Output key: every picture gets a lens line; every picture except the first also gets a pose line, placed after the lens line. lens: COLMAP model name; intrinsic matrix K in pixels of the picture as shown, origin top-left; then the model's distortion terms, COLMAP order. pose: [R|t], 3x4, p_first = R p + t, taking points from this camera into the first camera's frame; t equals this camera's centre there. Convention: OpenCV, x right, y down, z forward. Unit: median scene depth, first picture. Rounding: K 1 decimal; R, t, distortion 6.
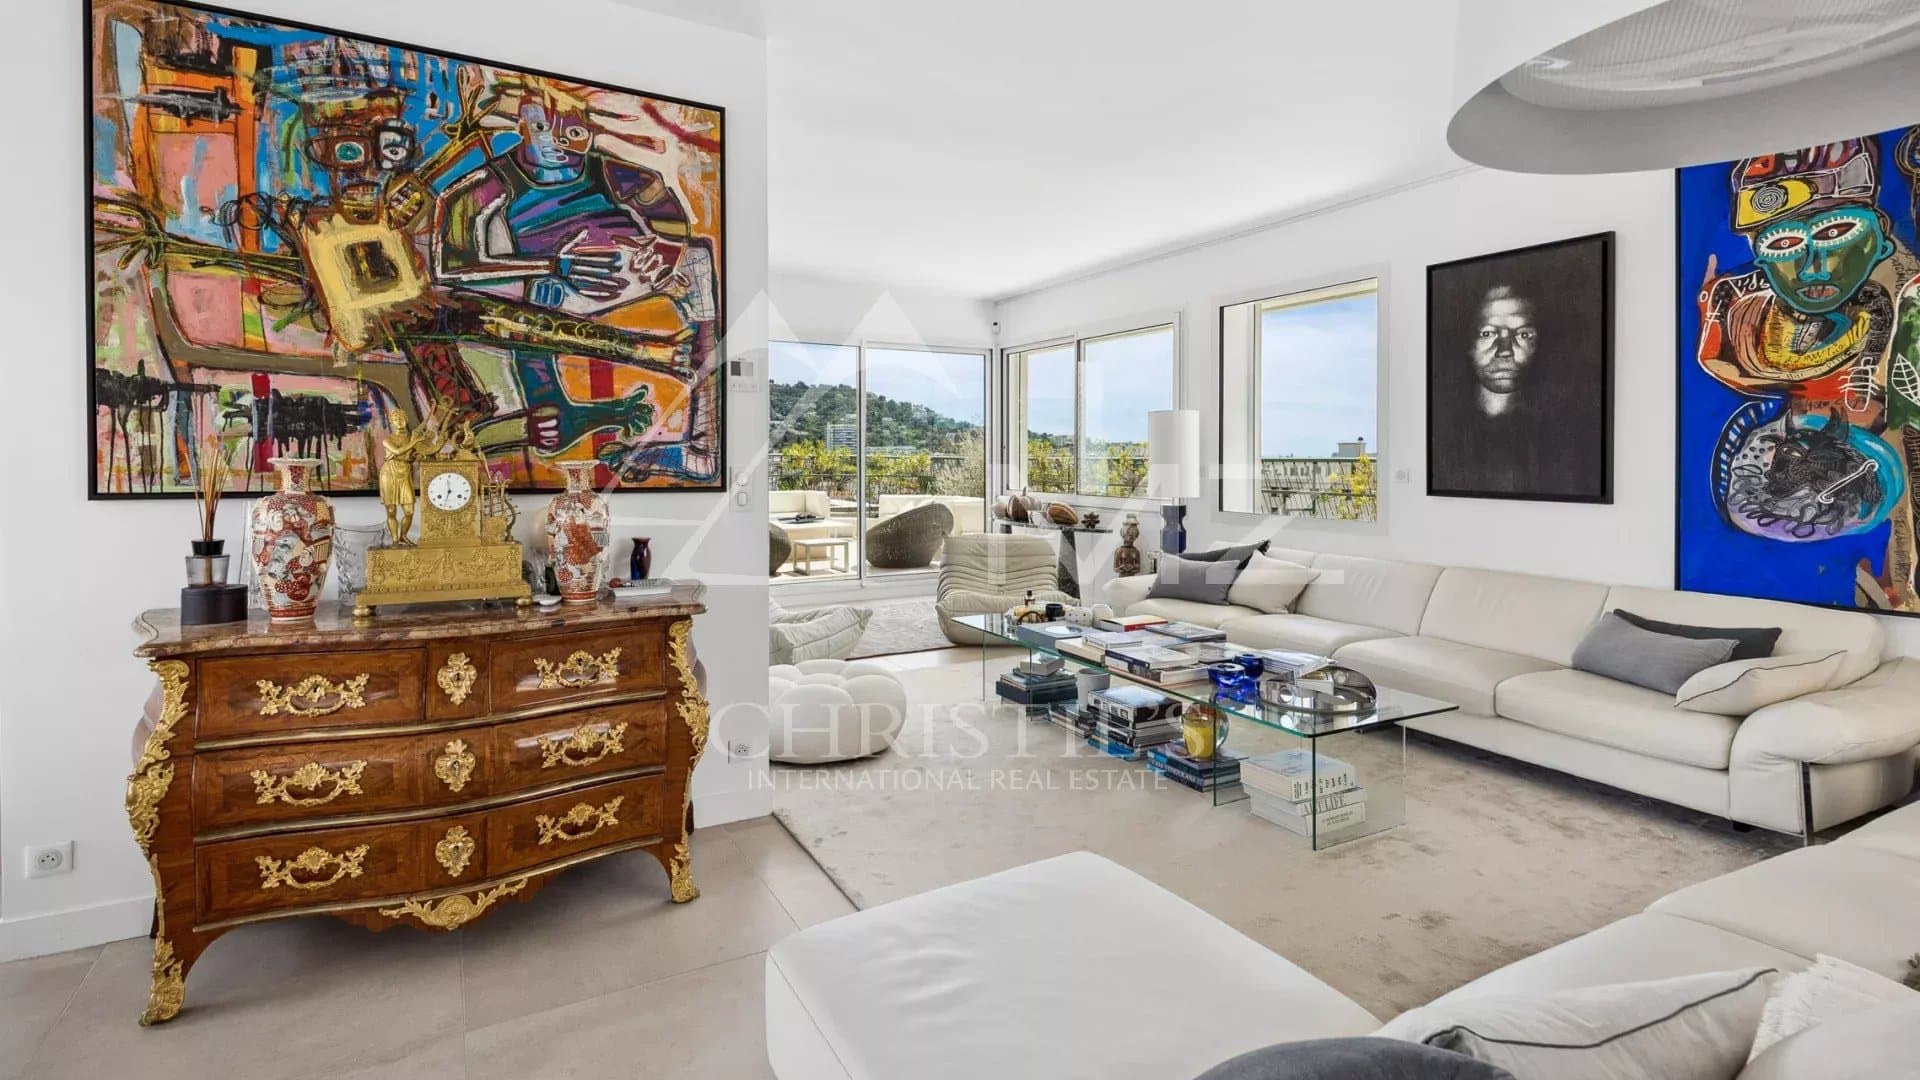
lens RADIAL K [[902.5, 0, 945.7], [0, 902.5, 469.2], [0, 0, 1]] dist [0.030409, -0.002891]
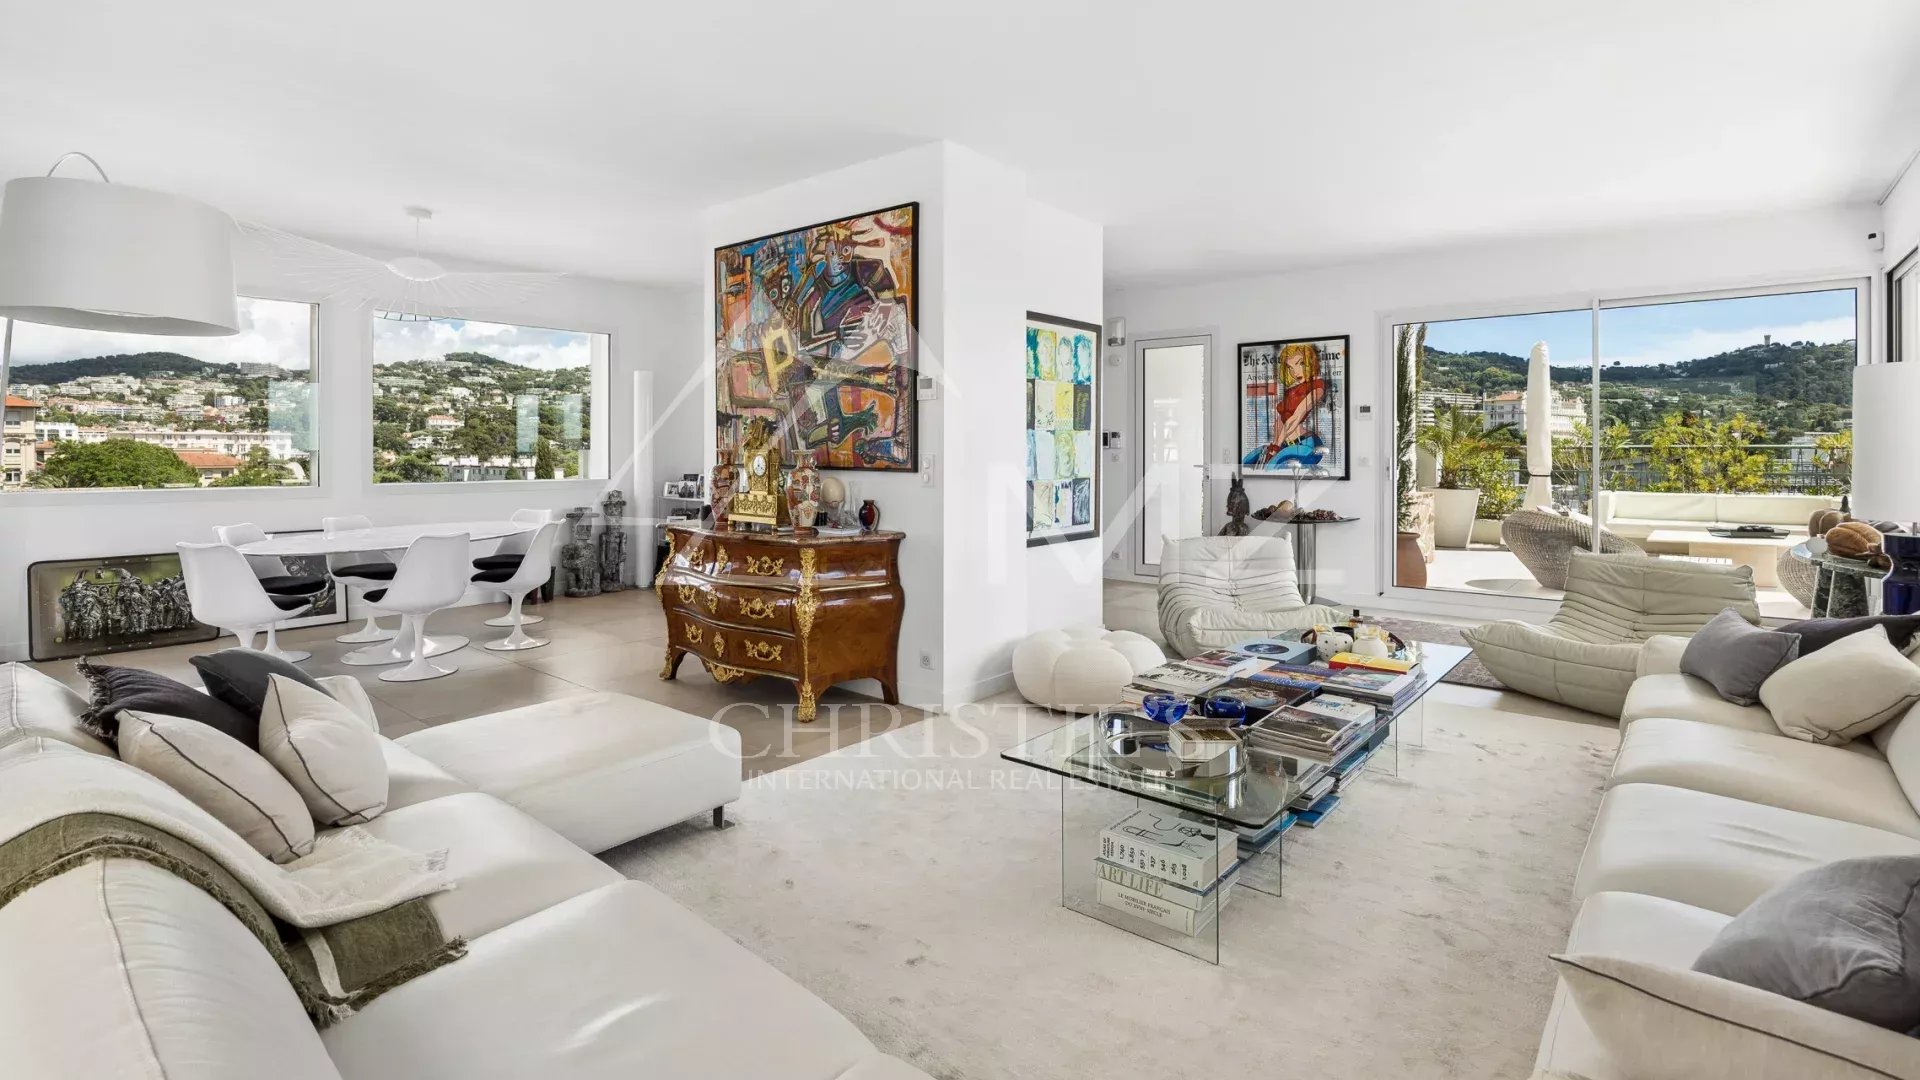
lens RADIAL K [[902.5, 0, 1006.2], [0, 902.5, 453.6], [0, 0, 1]] dist [0.030409, -0.002891]
pose [[0.403243, 0.000356, -0.915093, 1.033955], [-0.010698, 0.999933, -0.004325, 0.000993], [0.915031, 0.011533, 0.403220, 0.523052]]
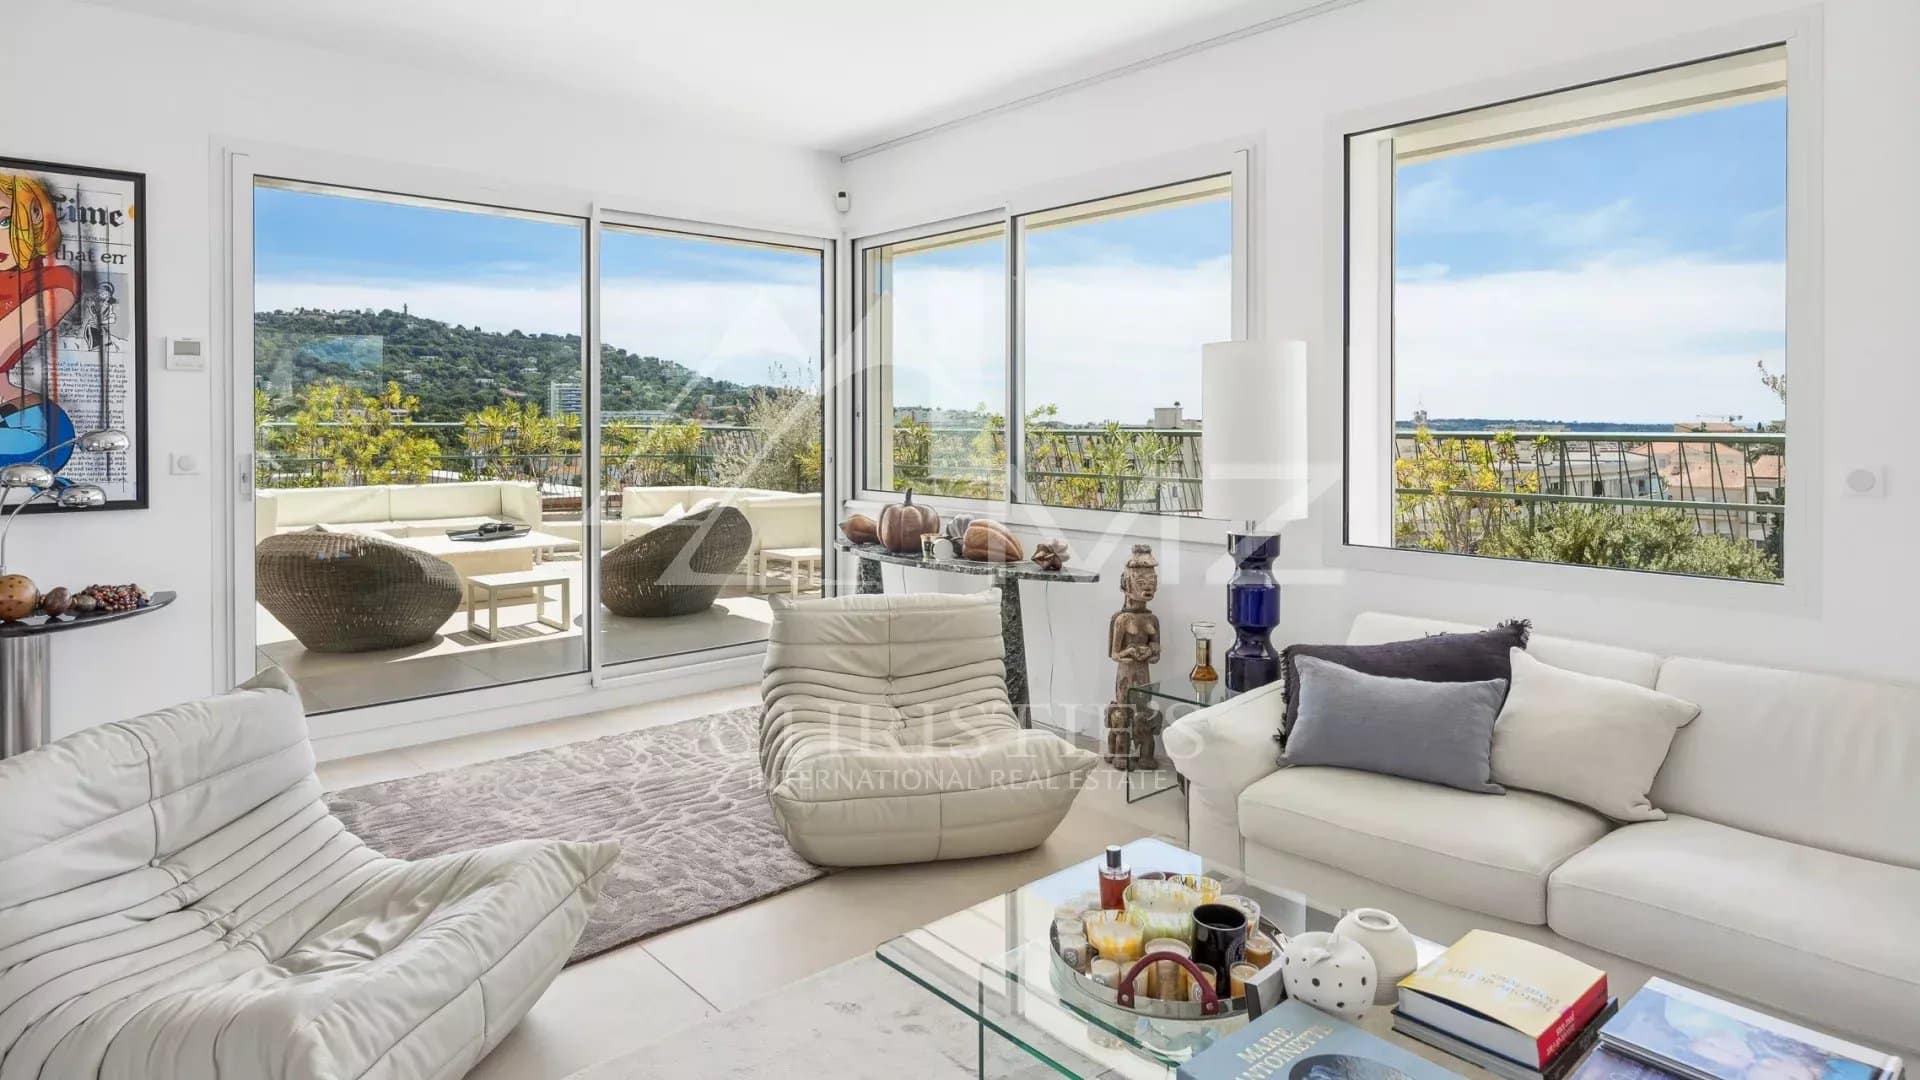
lens RADIAL K [[1061.6, 0, 940.1], [0, 1061.6, 427.1], [0, 0, 1]] dist [0.004722, 0.001265]
pose [[0.975722, -0.000575, 0.219013, -0.077436], [0.002912, 0.999942, -0.010347, -0.024392], [-0.218995, 0.010734, 0.975667, 0.888315]]
